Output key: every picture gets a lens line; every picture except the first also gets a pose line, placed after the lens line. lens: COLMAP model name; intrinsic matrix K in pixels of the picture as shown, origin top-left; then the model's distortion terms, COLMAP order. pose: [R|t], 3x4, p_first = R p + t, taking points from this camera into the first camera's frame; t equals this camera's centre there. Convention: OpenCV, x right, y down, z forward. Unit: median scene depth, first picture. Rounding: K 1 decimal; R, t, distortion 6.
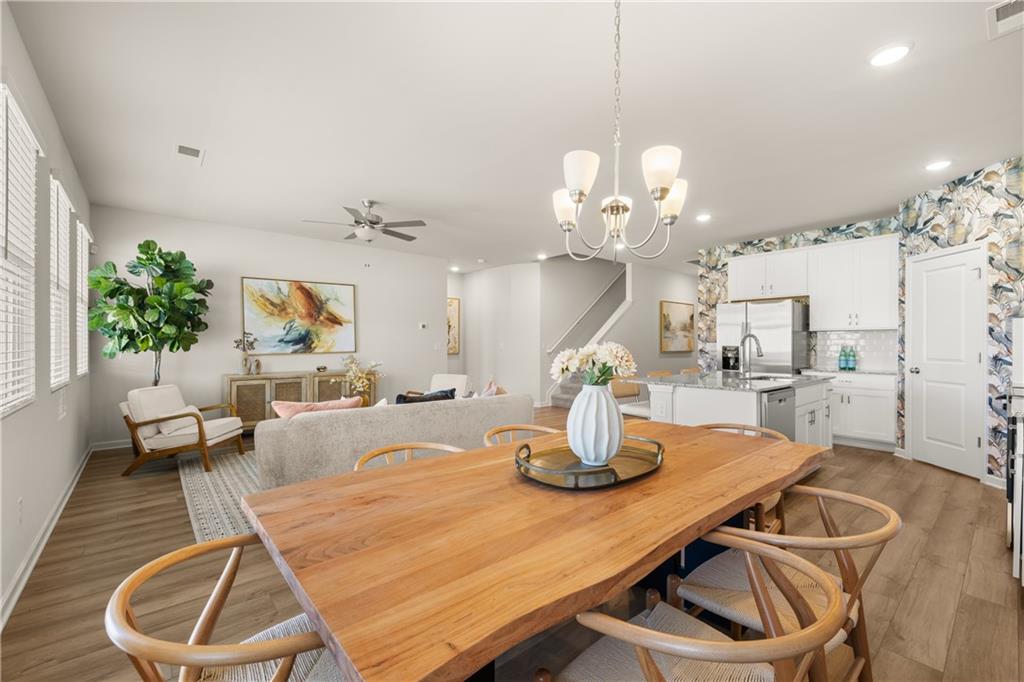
lens RADIAL K [[430.6, 0, 509.9], [0, 430.6, 344.9], [0, 0, 1]] dist [0.003407, -0.001182]
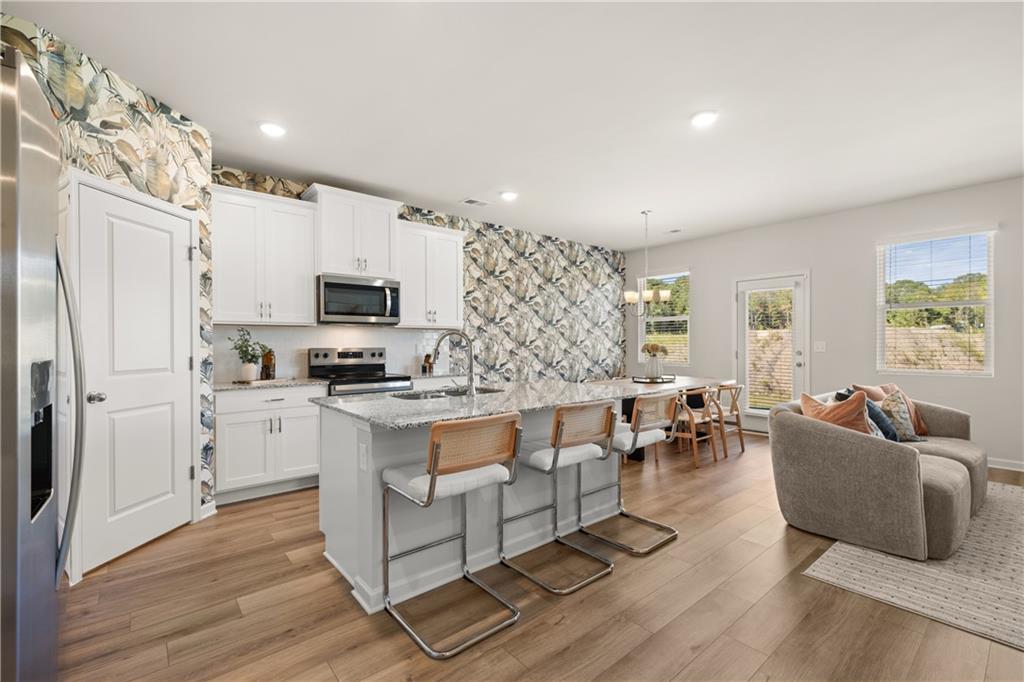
lens RADIAL K [[430.6, 0, 509.3], [0, 430.6, 345.1], [0, 0, 1]] dist [0.003407, -0.001182]
pose [[-0.999924, -0.000386, 0.012298, 0.383128], [-0.000271, 0.999957, 0.009322, -0.007572], [-0.012301, 0.009318, -0.999881, 1.322297]]
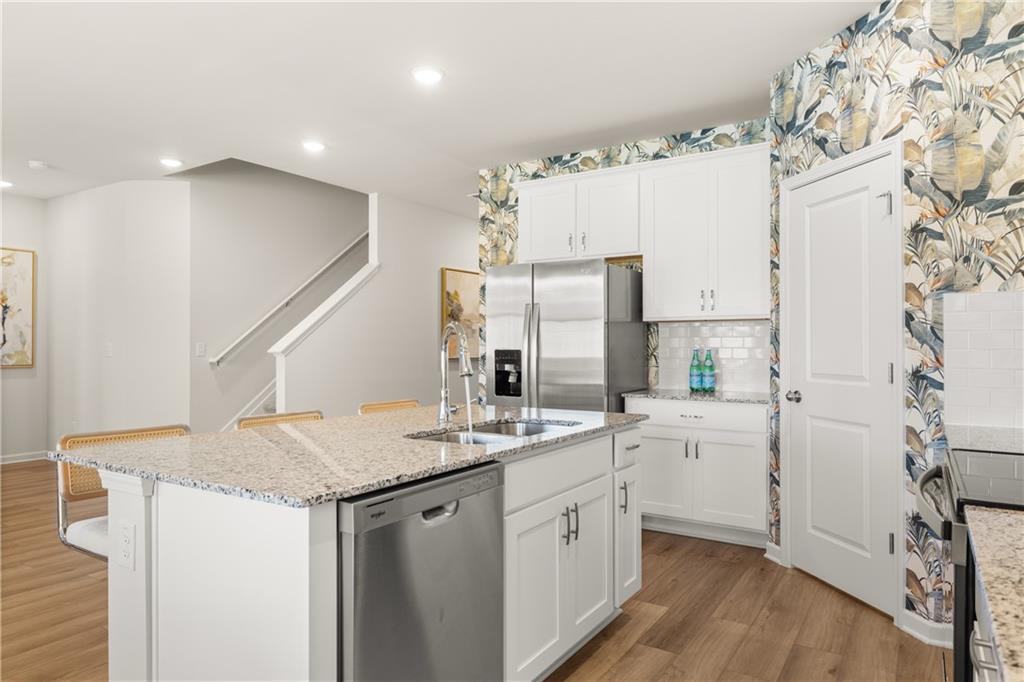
lens RADIAL K [[645.7, 0, 506.2], [0, 645.7, 340.0], [0, 0, 1]] dist [0.000122, 0.002441]
pose [[0.959563, 0.001325, 0.281492, 0.339013], [0.001380, 0.999955, -0.009411, -0.001518], [-0.281492, 0.009419, 0.959517, 0.306894]]
